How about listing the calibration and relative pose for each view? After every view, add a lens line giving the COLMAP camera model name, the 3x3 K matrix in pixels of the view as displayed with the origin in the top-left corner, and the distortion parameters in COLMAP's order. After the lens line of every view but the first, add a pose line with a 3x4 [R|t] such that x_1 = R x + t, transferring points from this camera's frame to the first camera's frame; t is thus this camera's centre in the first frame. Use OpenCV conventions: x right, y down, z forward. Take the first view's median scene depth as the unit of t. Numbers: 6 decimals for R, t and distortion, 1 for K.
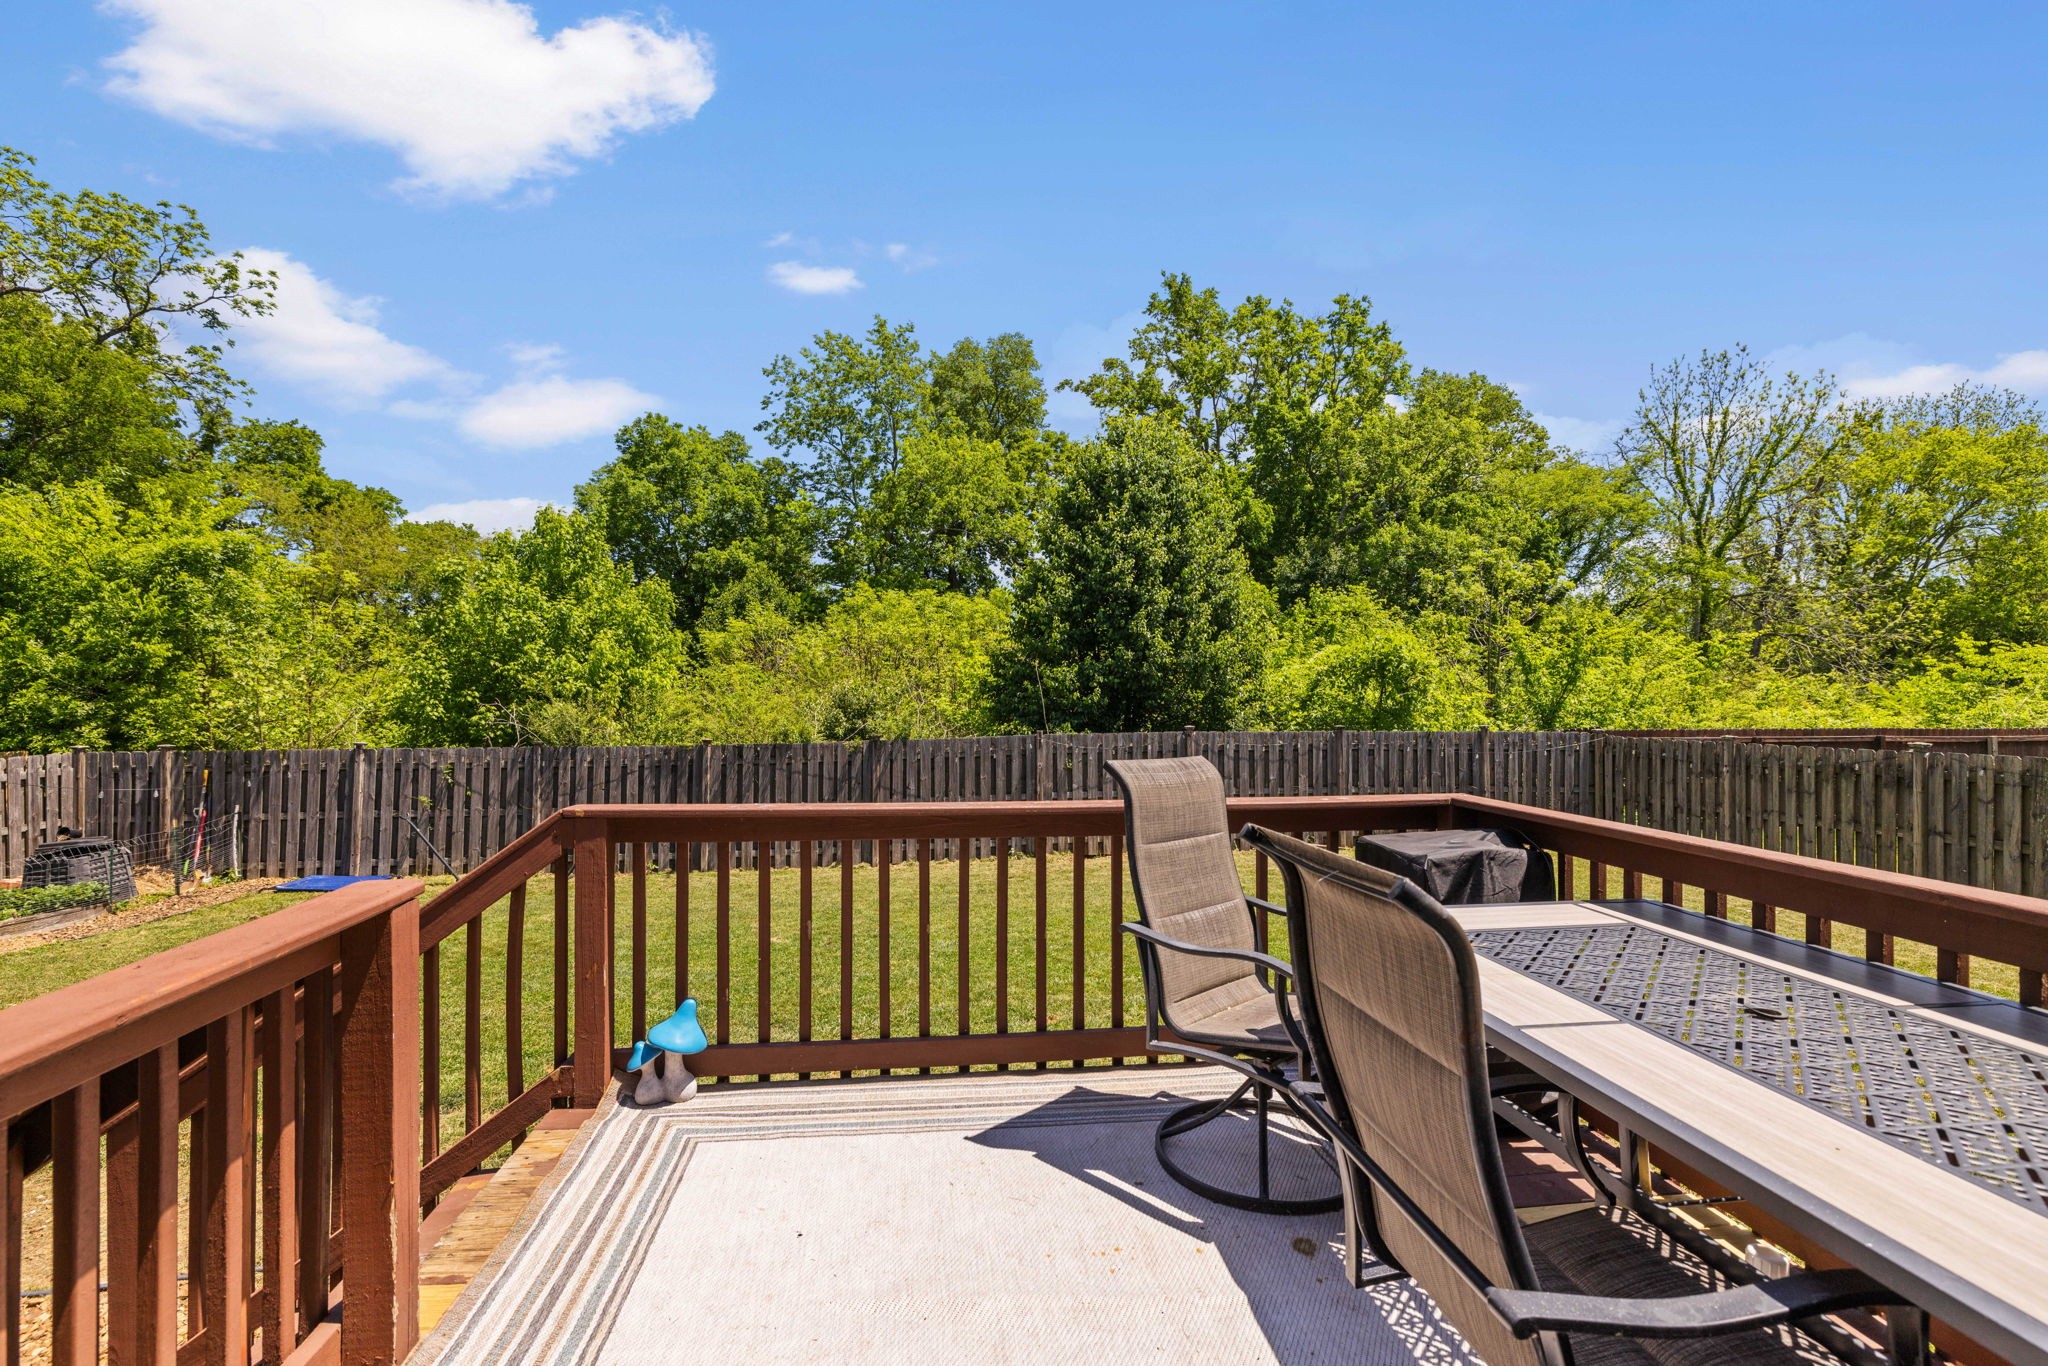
lens RADIAL K [[1027.8, 0, 1060.1], [0, 1027.8, 673.8], [0, 0, 1]] dist [-0.000910, 0.001082]
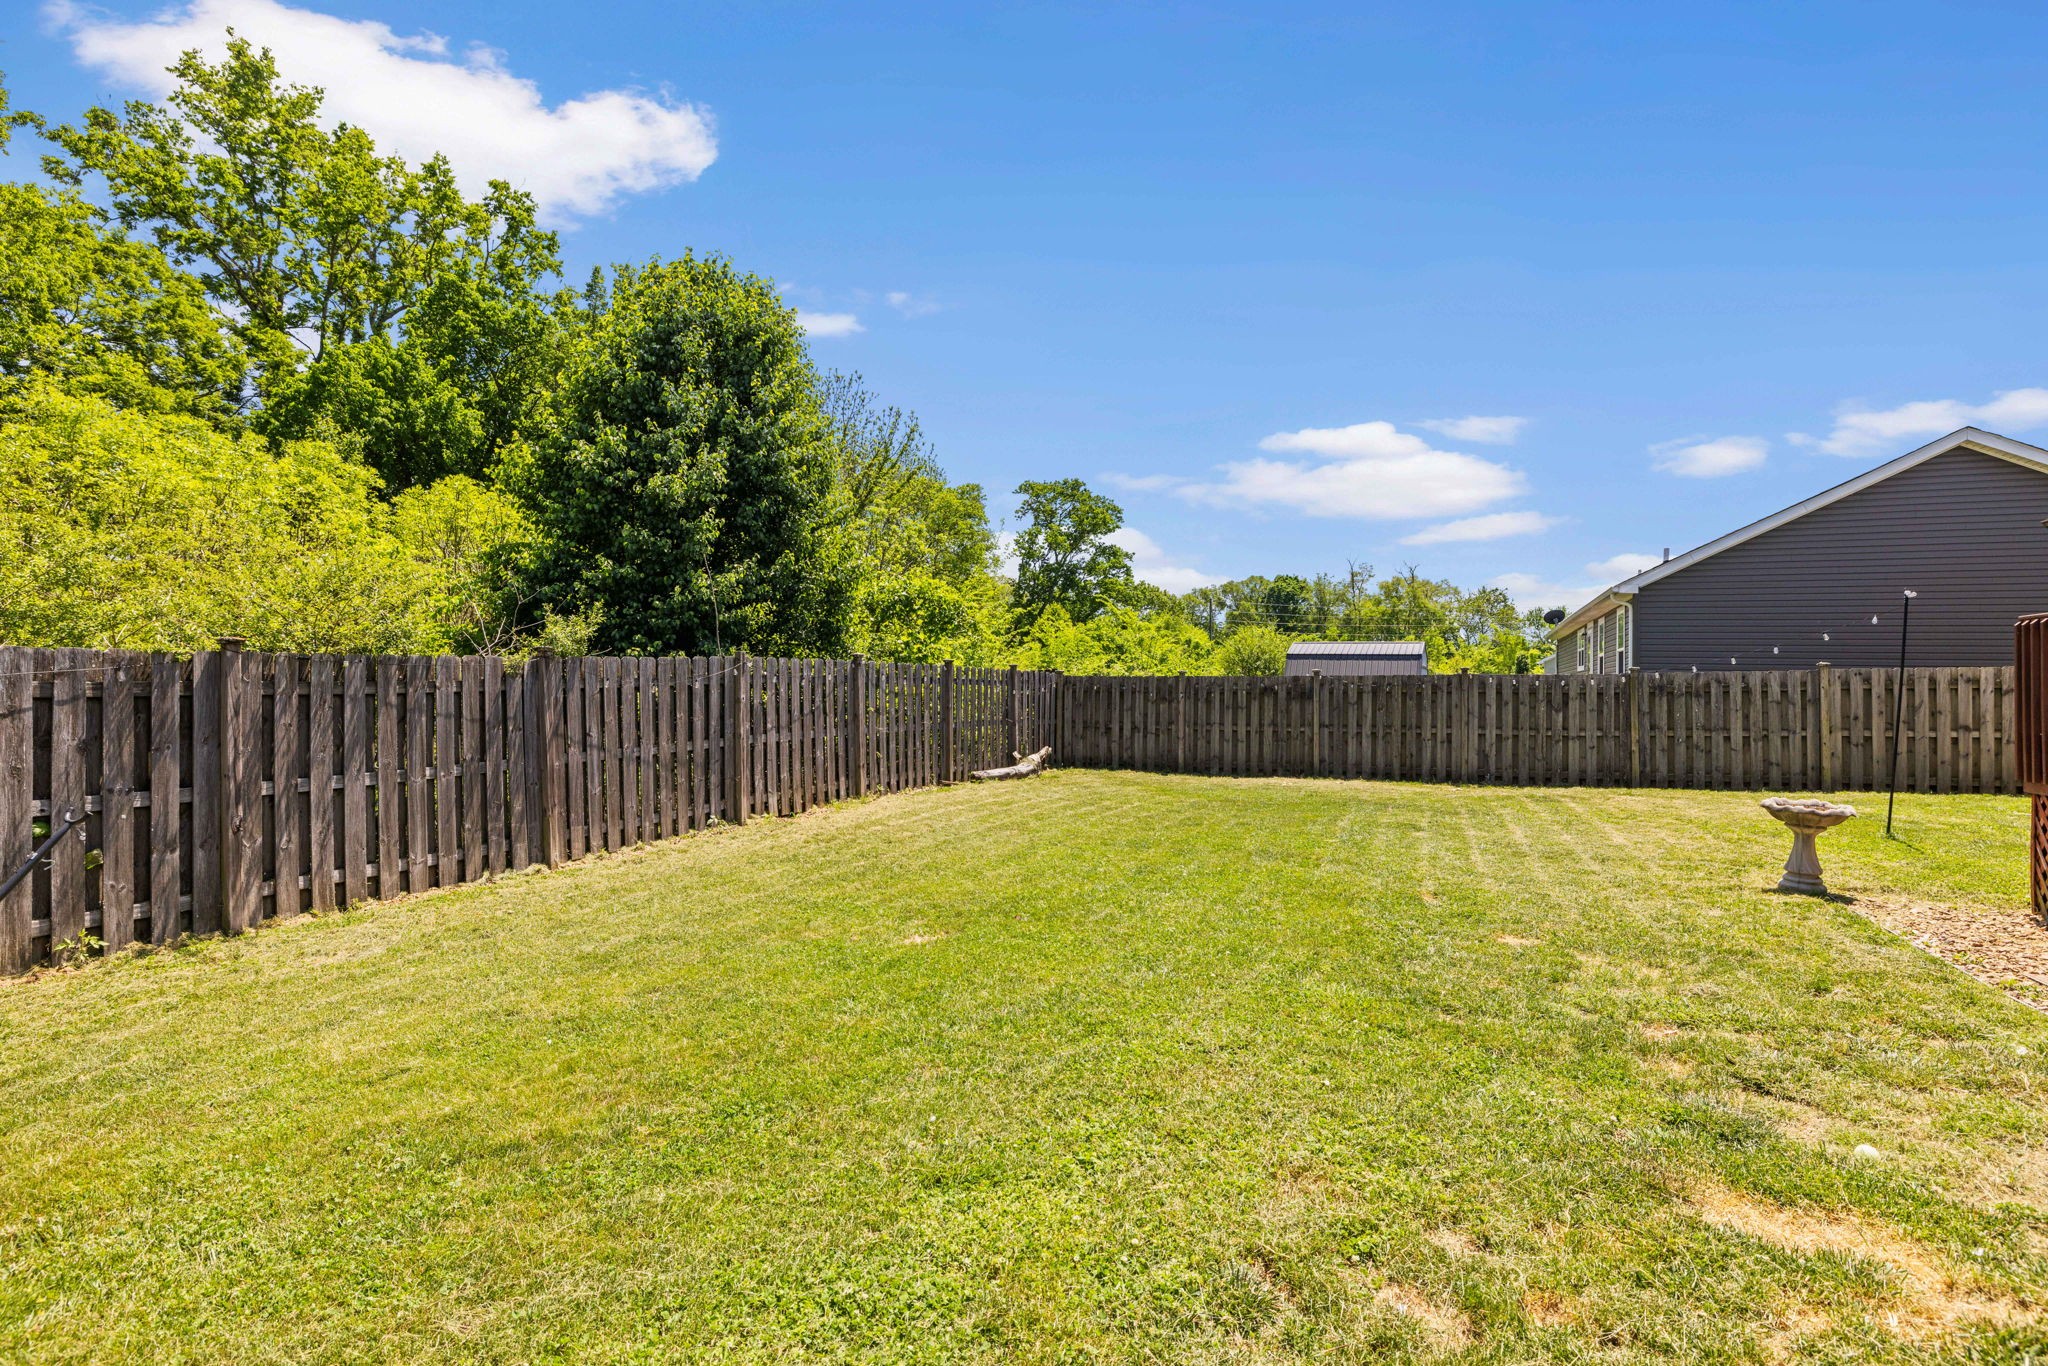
lens RADIAL K [[1027.8, 0, 1060.1], [0, 1027.8, 673.8], [0, 0, 1]] dist [-0.000910, 0.001082]
pose [[0.467468, 0.020125, 0.883781, -0.585334], [-0.021471, 0.999704, -0.011408, 0.078025], [-0.883749, -0.013643, 0.467762, 0.477750]]
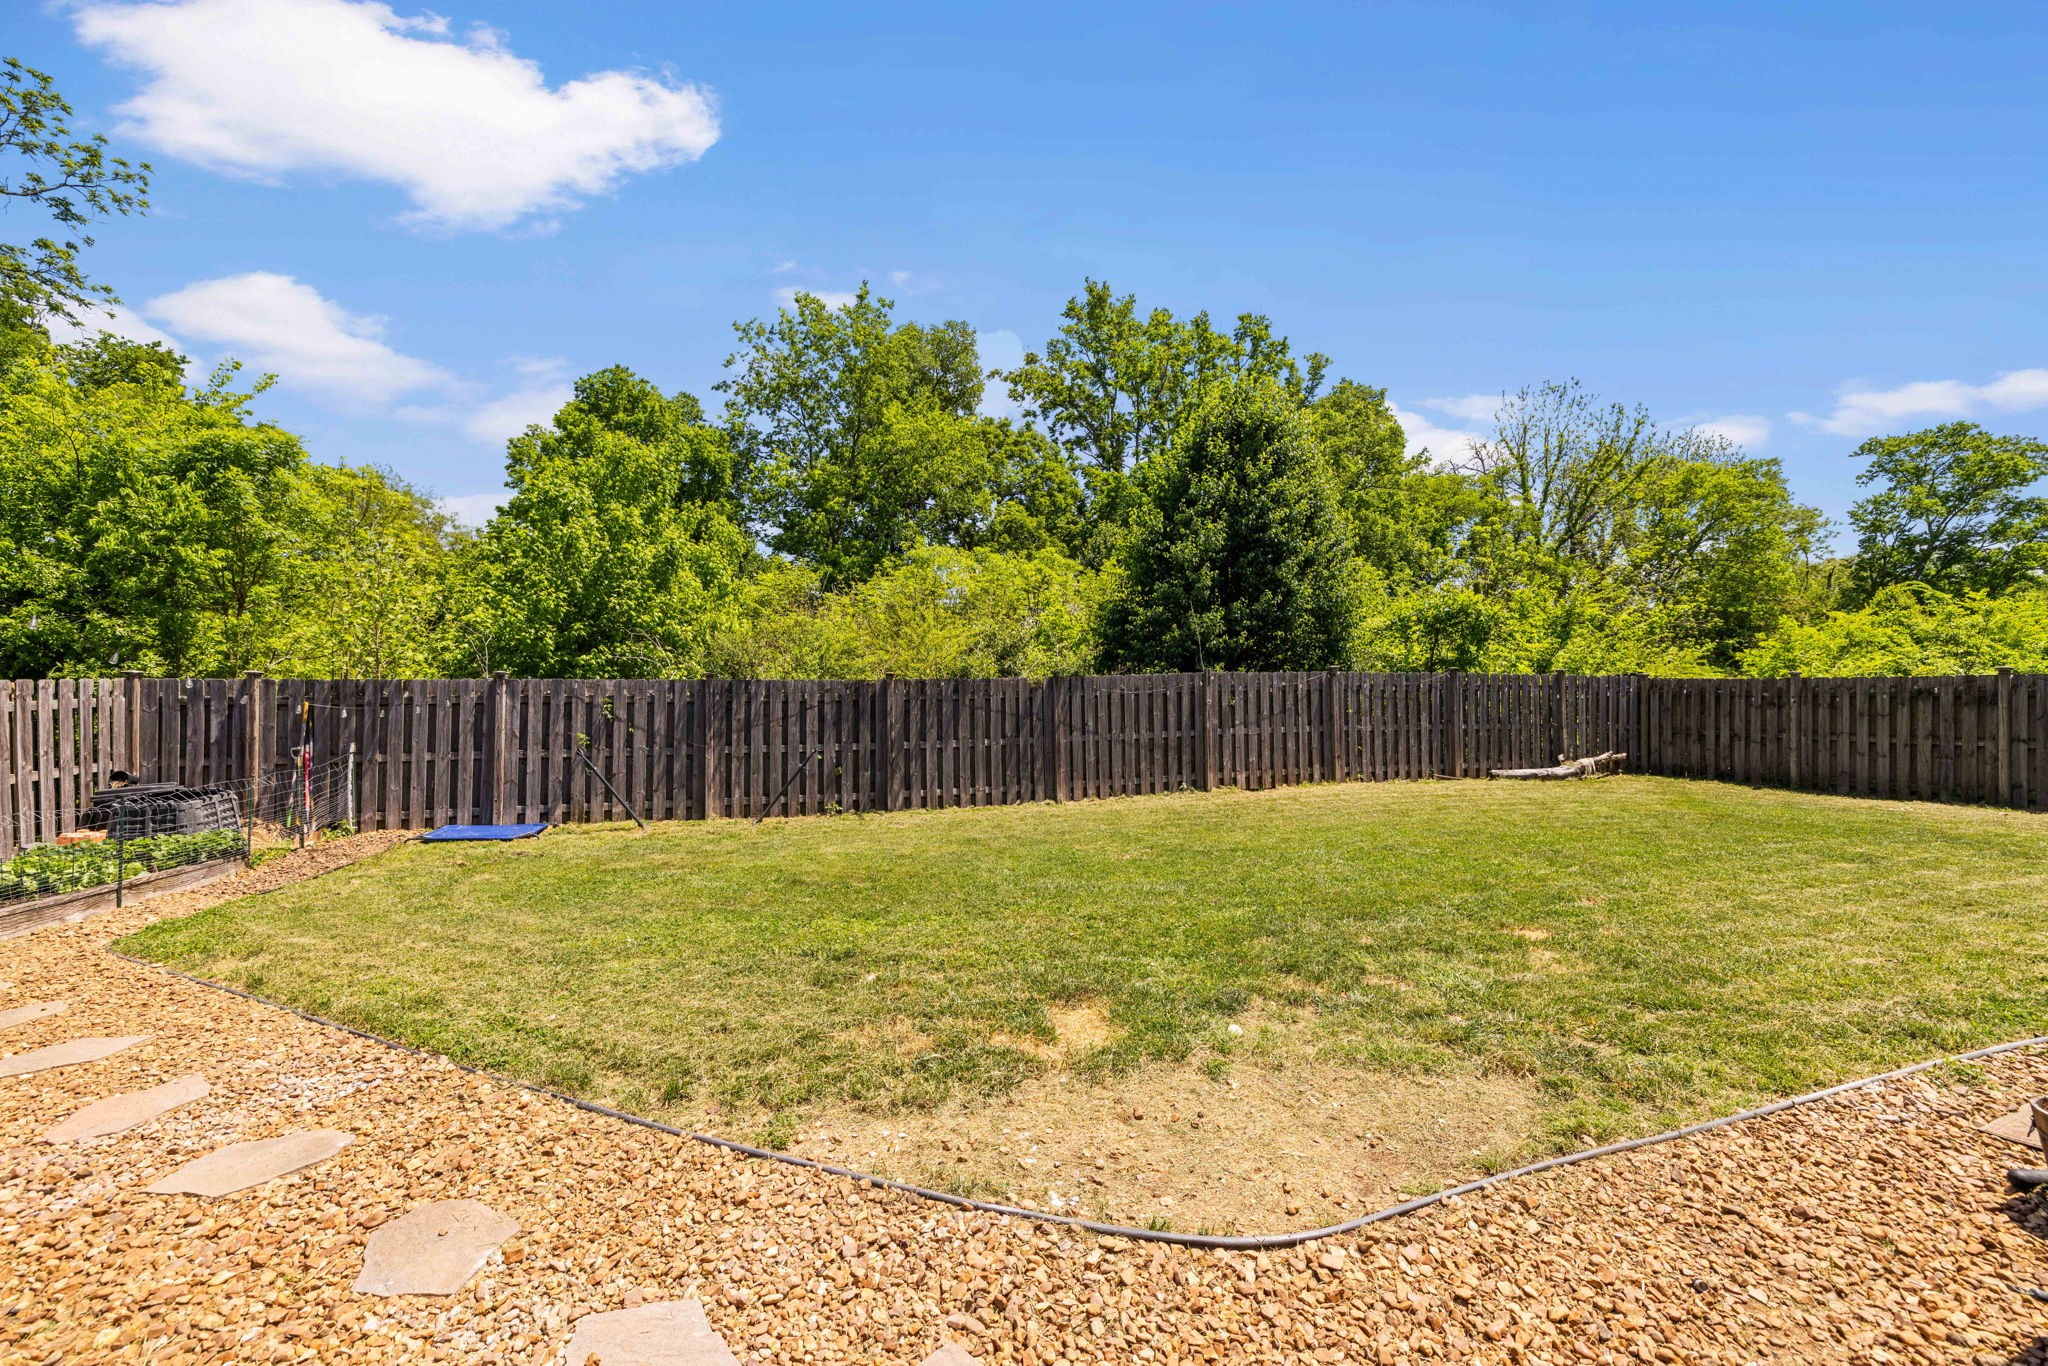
lens RADIAL K [[935.1, 0, 1031.0], [0, 935.1, 680.5], [0, 0, 1]] dist [0.004019, -0.000725]
pose [[0.976060, 0.005746, 0.217426, -0.413992], [-0.006857, 0.999967, 0.004358, 0.067275], [-0.217394, -0.005745, 0.976067, 0.131042]]
